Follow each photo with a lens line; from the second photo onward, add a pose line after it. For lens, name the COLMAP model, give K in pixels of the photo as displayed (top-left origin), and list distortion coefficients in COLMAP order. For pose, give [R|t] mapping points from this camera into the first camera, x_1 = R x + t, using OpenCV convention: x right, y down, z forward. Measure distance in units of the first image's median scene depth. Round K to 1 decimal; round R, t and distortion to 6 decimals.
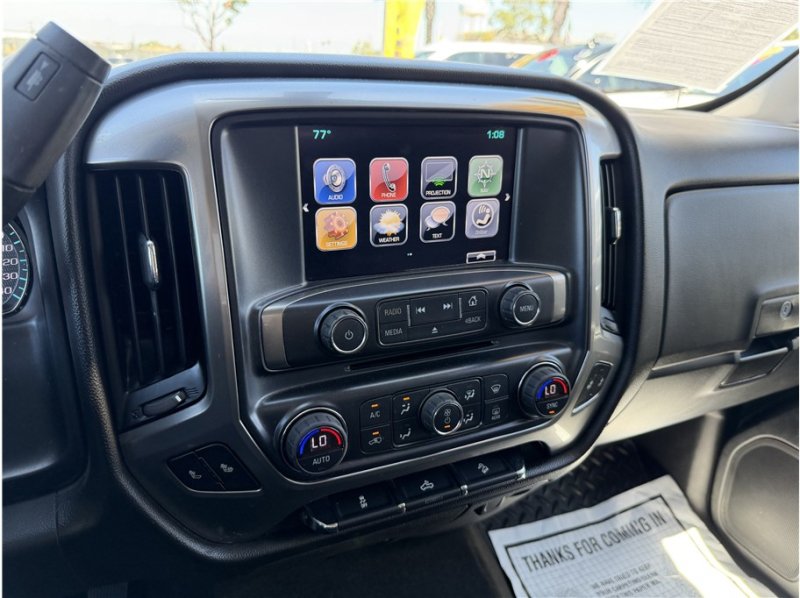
lens RADIAL K [[590.1, 0, 398.2], [0, 590.1, 289.8], [0, 0, 1]] dist [0.019478, -0.066491]
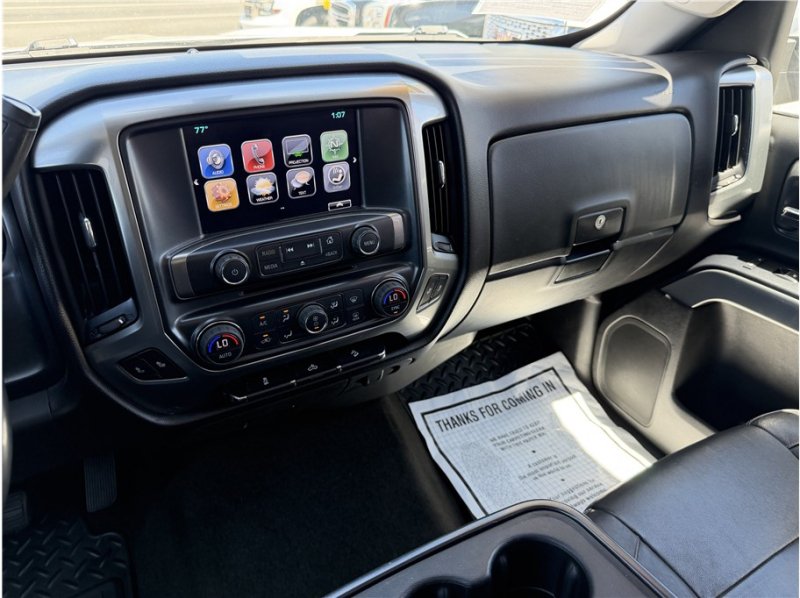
lens RADIAL K [[590.1, 0, 401.4], [0, 590.1, 296.5], [0, 0, 1]] dist [0.019478, -0.066491]
pose [[0.997589, -0.056347, 0.040523, 0.229232], [0.047846, 0.981275, 0.186577, -0.100941], [-0.050277, -0.184188, 0.981604, -0.402262]]
